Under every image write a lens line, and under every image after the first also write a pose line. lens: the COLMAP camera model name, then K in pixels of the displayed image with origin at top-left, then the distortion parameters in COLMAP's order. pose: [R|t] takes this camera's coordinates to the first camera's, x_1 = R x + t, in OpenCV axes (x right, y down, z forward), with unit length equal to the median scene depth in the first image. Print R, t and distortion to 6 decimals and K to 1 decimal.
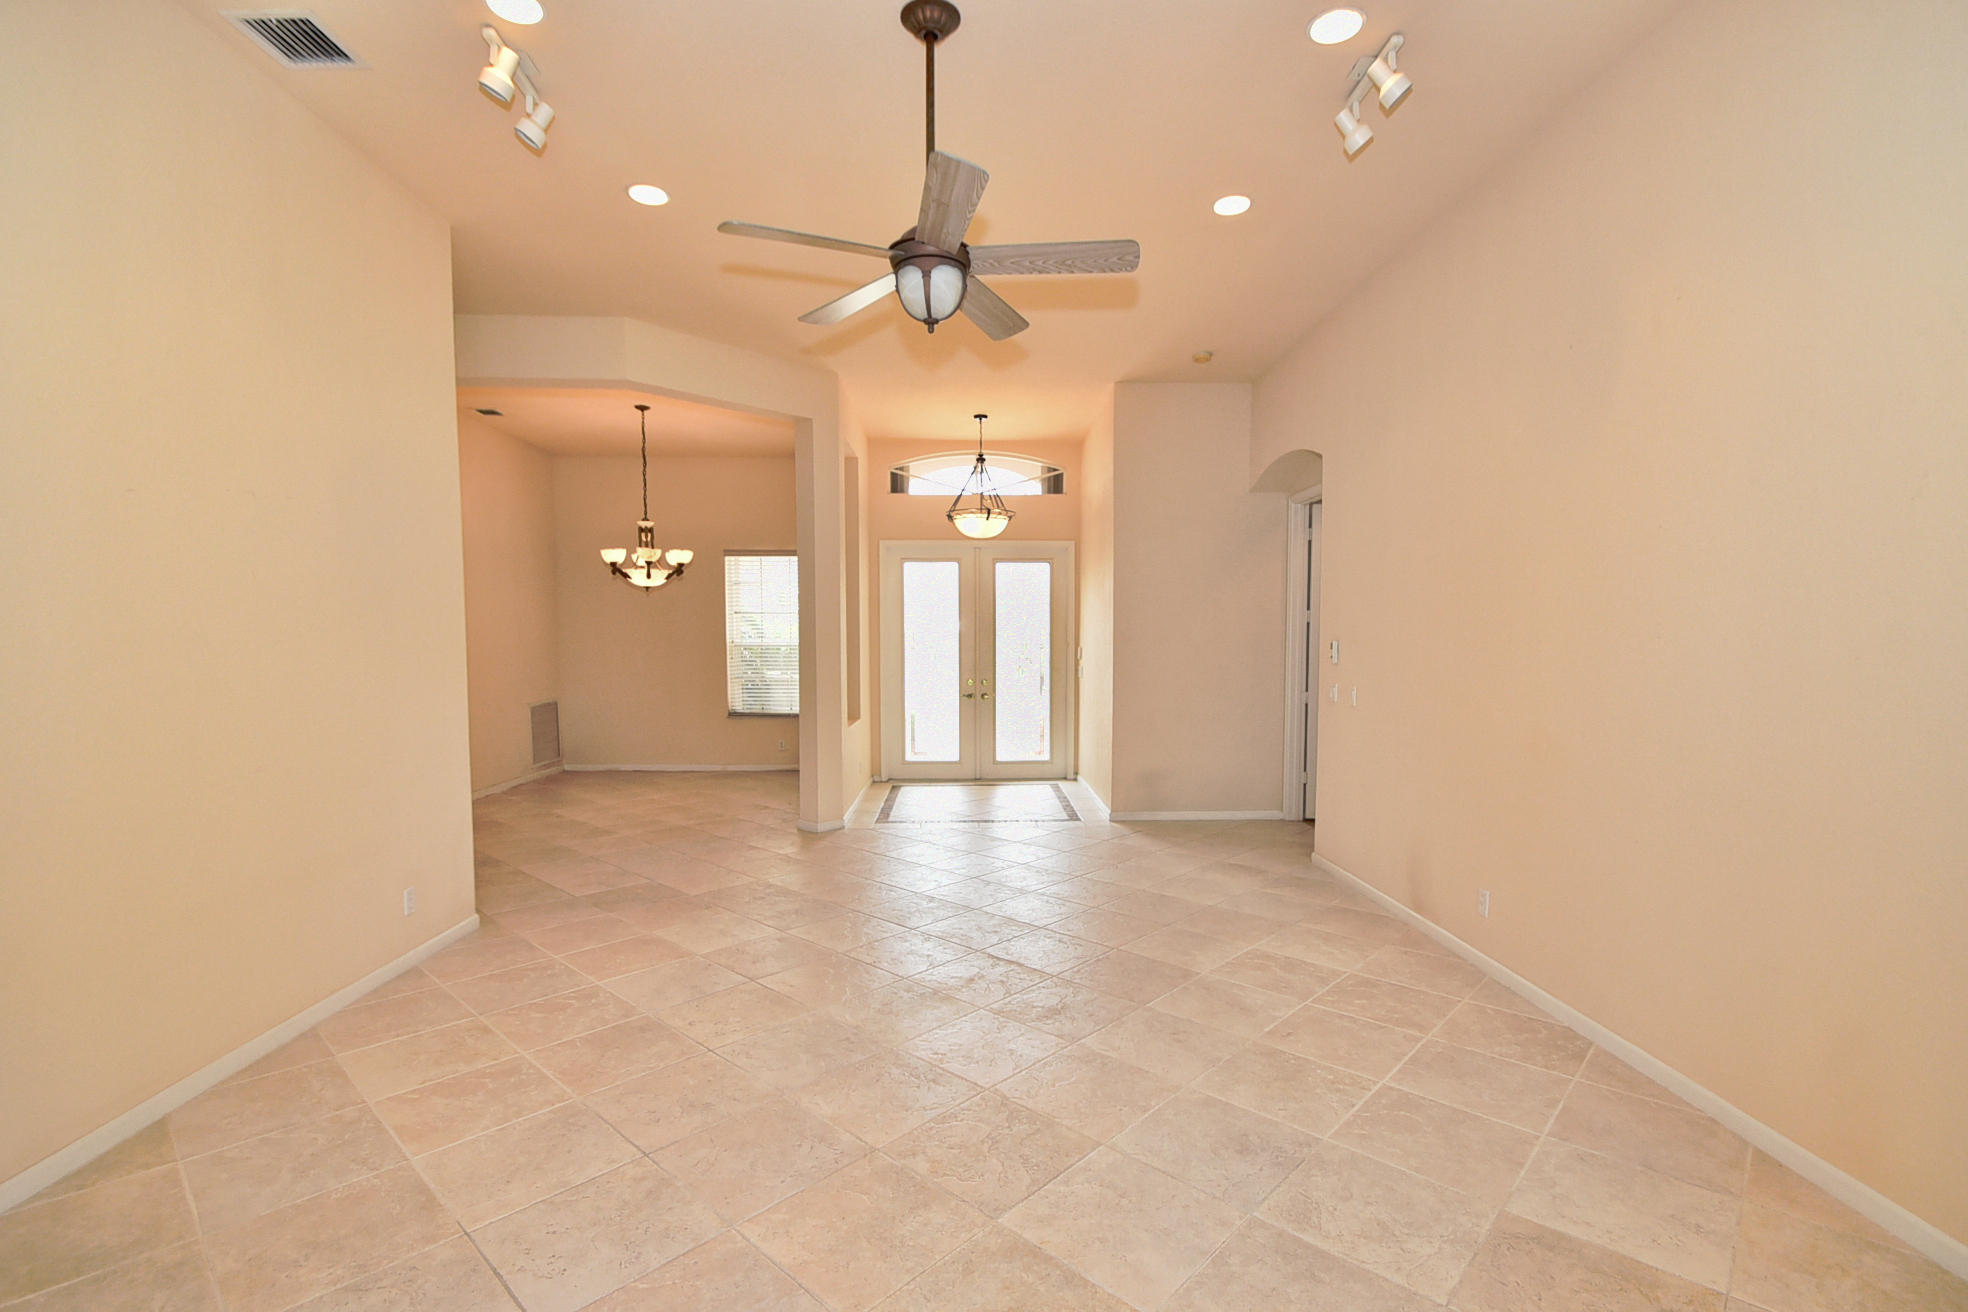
lens RADIAL K [[890.1, 0, 988.6], [0, 890.1, 697.6], [0, 0, 1]] dist [-0.004167, -0.007503]
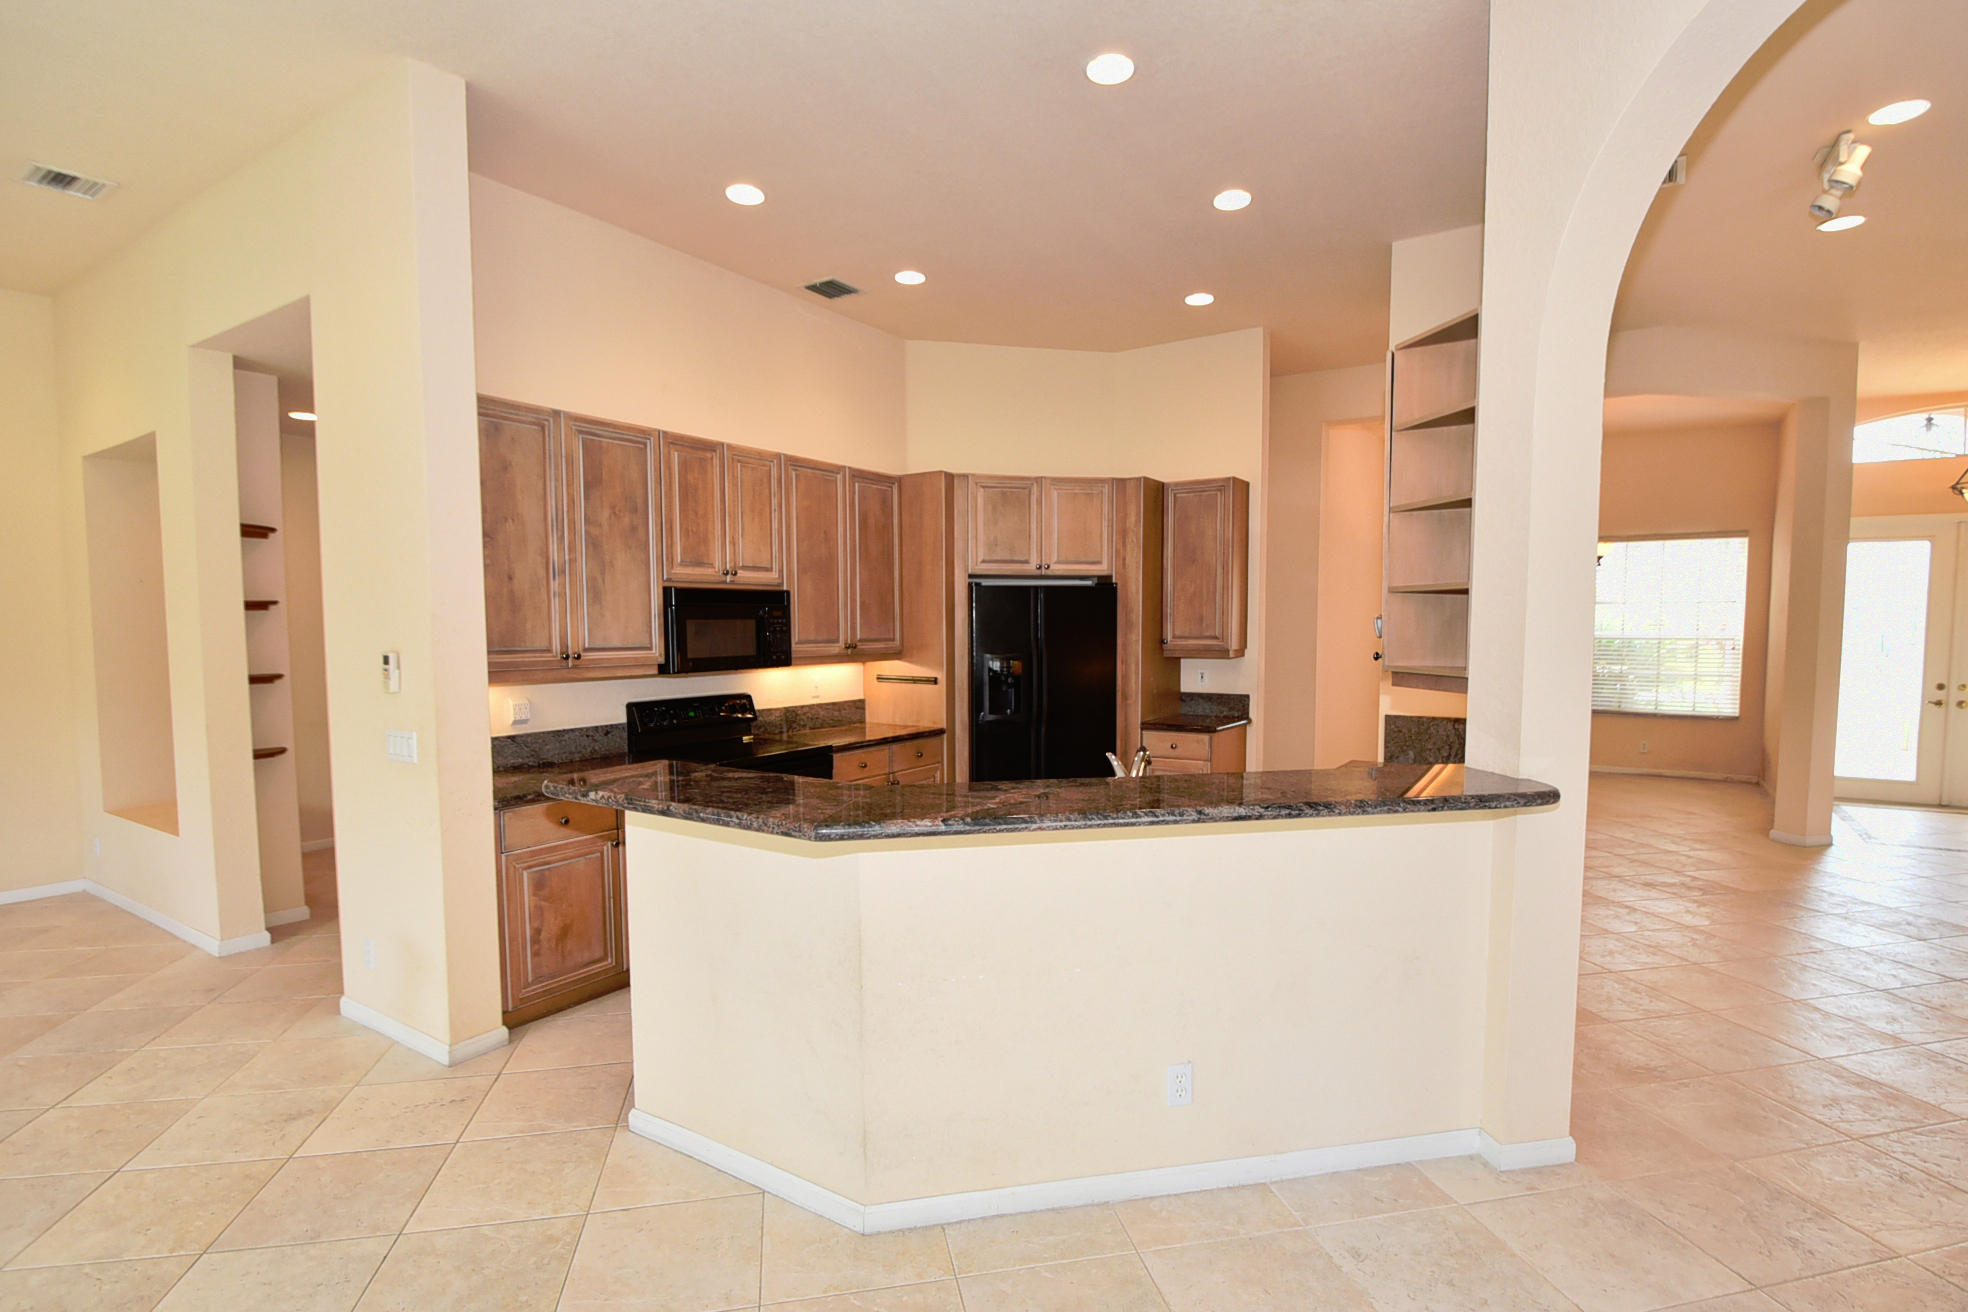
lens RADIAL K [[967.7, 0, 990.3], [0, 967.7, 693.5], [0, 0, 1]] dist [-0.009443, -0.009703]
pose [[0.817810, 0.041638, -0.573980, -0.279707], [-0.036712, 0.999122, 0.020171, 0.004259], [0.574316, 0.004576, 0.818621, -0.260394]]
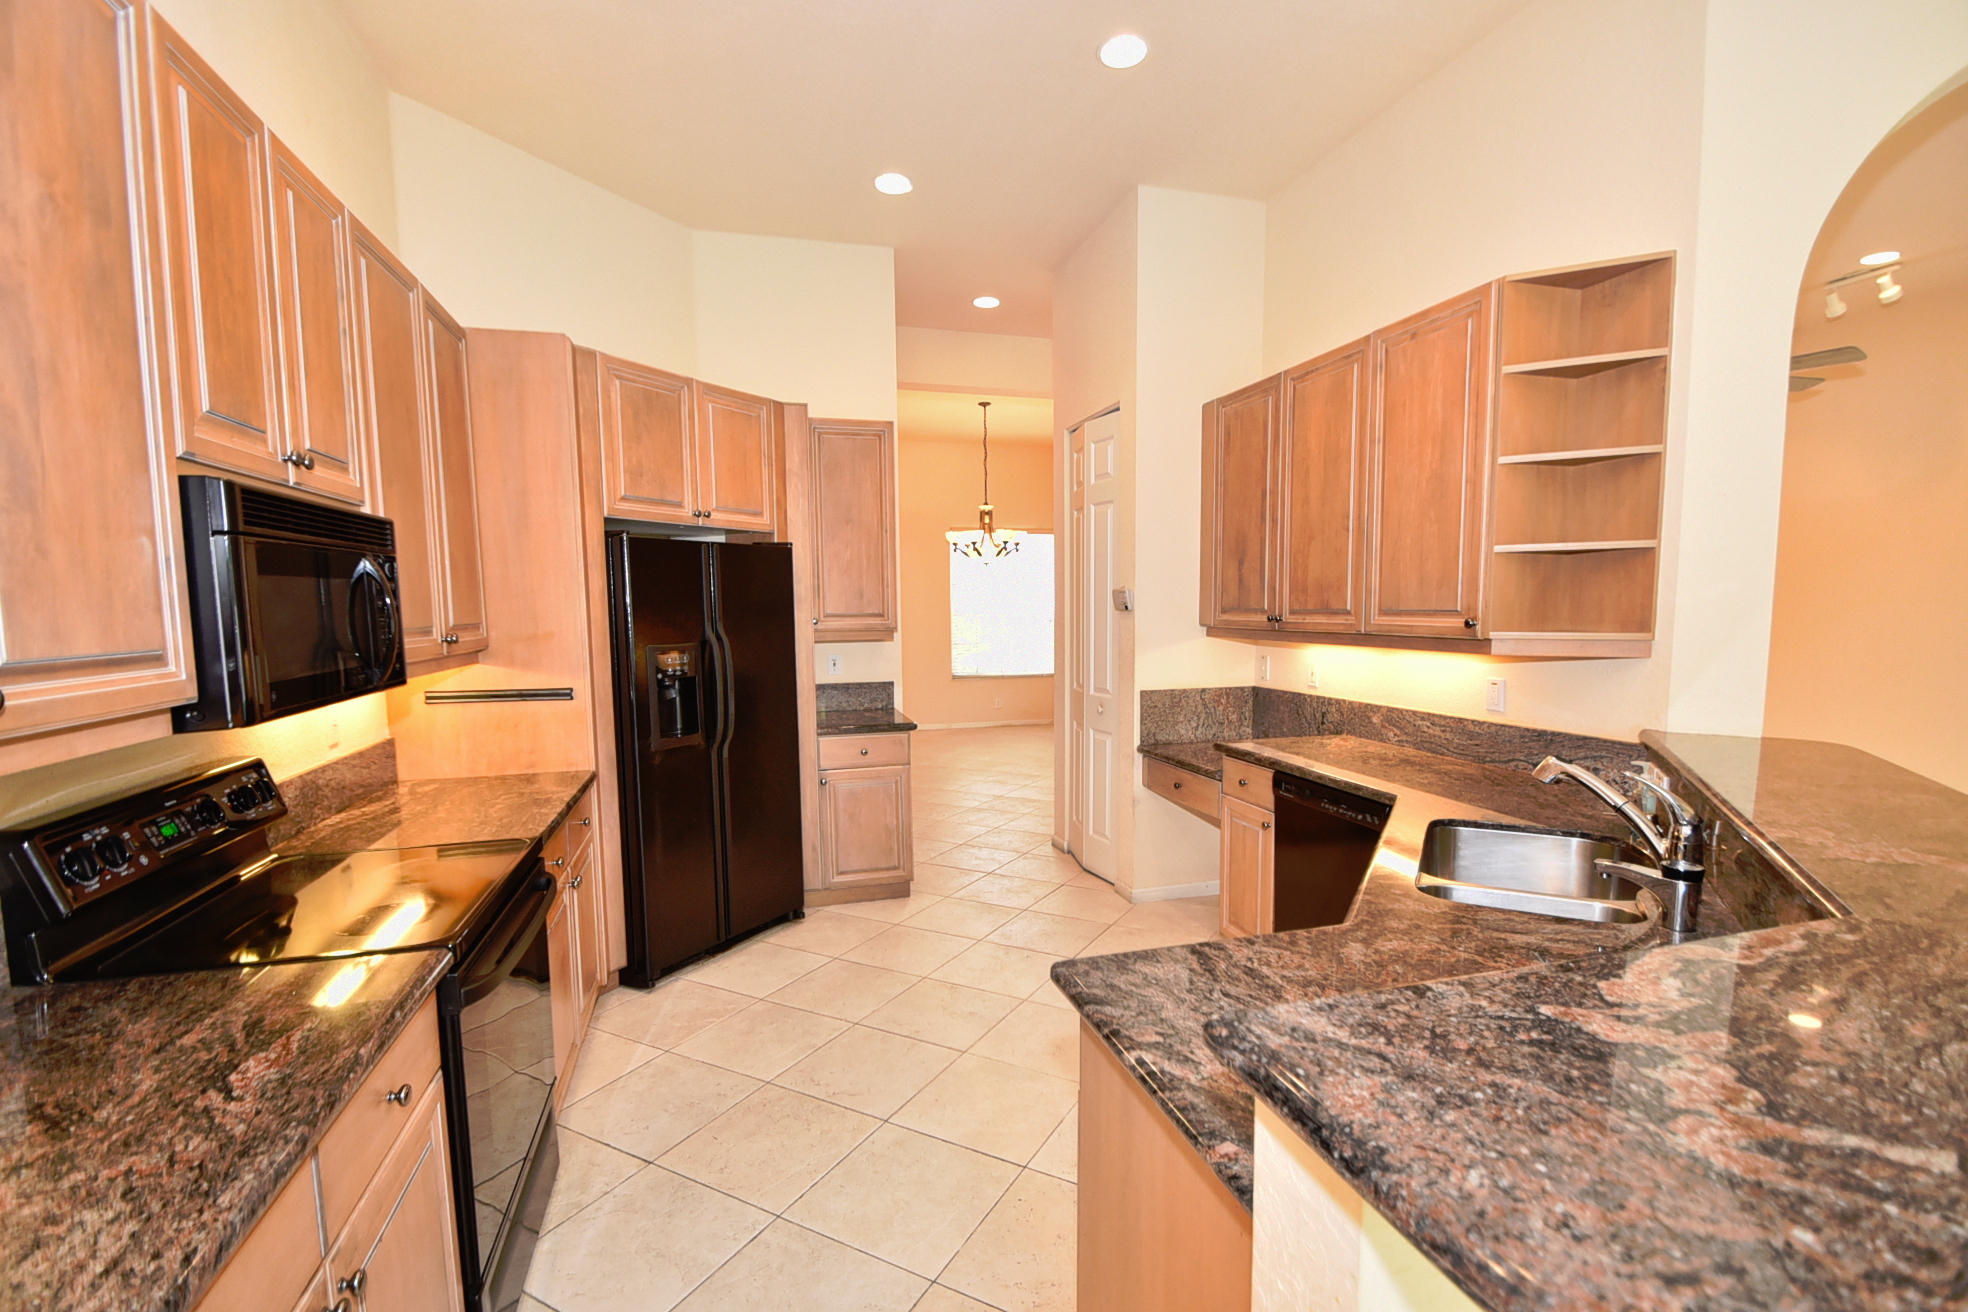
lens RADIAL K [[890.3, 0, 981.2], [0, 890.3, 693.3], [0, 0, 1]] dist [0.000819, -0.009613]
pose [[0.970505, -0.031559, 0.239008, -0.670692], [0.023575, 0.999067, 0.036194, 0.000404], [-0.239927, -0.029492, 0.970343, -0.109254]]
